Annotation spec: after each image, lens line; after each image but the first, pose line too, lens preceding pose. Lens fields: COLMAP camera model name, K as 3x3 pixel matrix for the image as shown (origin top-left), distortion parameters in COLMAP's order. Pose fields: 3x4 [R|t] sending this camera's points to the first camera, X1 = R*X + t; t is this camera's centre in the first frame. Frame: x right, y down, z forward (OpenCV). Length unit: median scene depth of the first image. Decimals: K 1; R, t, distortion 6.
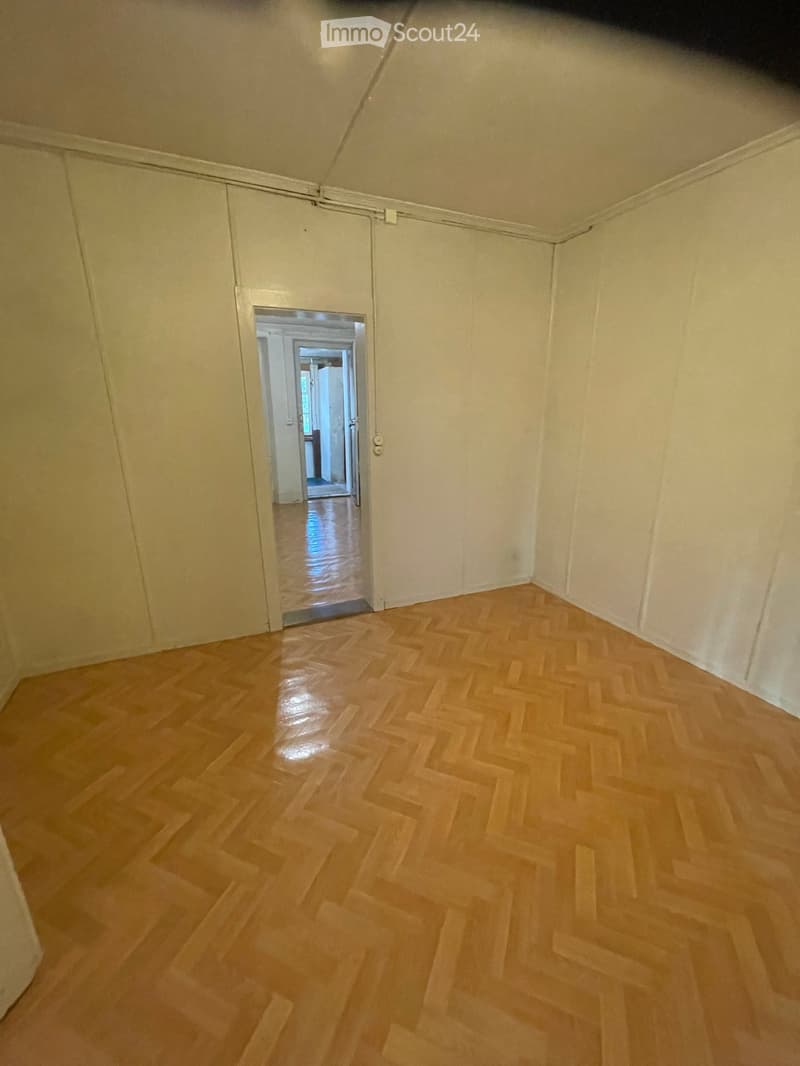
lens RADIAL K [[431.2, 0, 400.0], [0, 431.2, 533.0], [0, 0, 1]] dist [-0.001849, -0.000697]
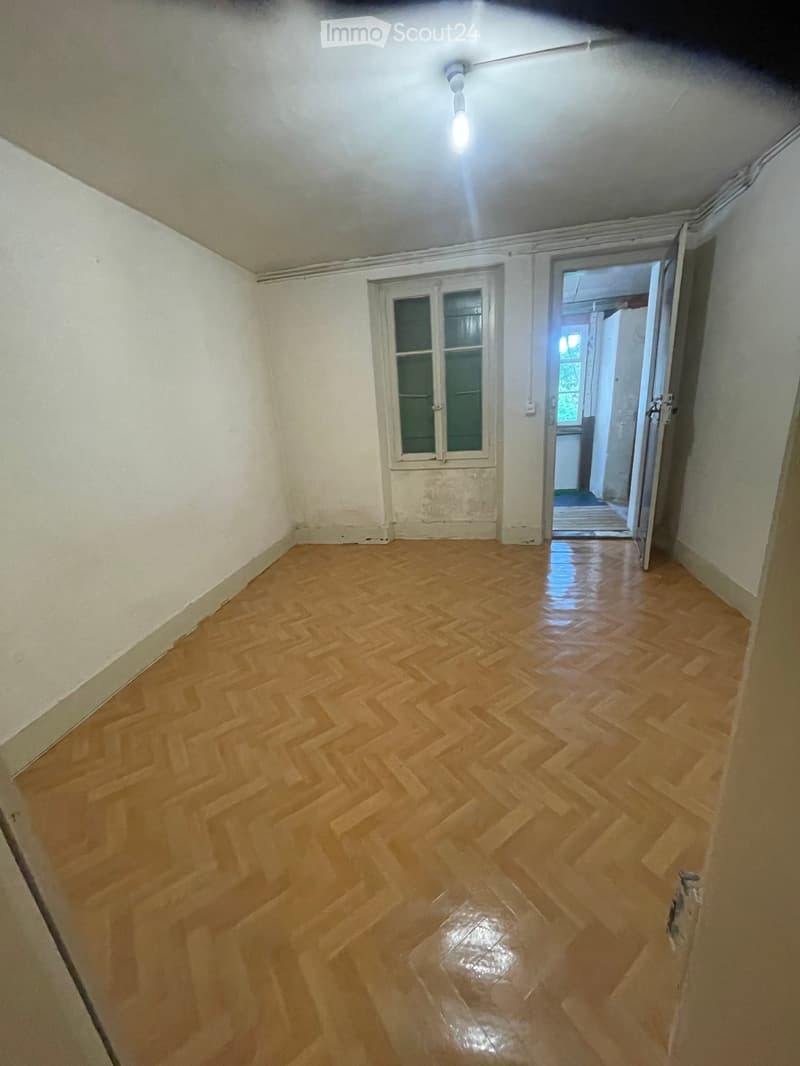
lens RADIAL K [[431.2, 0, 400.0], [0, 431.2, 533.0], [0, 0, 1]] dist [-0.001849, -0.000697]
pose [[0.812992, 0.119900, -0.569796, -0.037842], [-0.094951, 0.992770, 0.073428, -0.092053], [0.574481, -0.005594, 0.818499, 0.326713]]
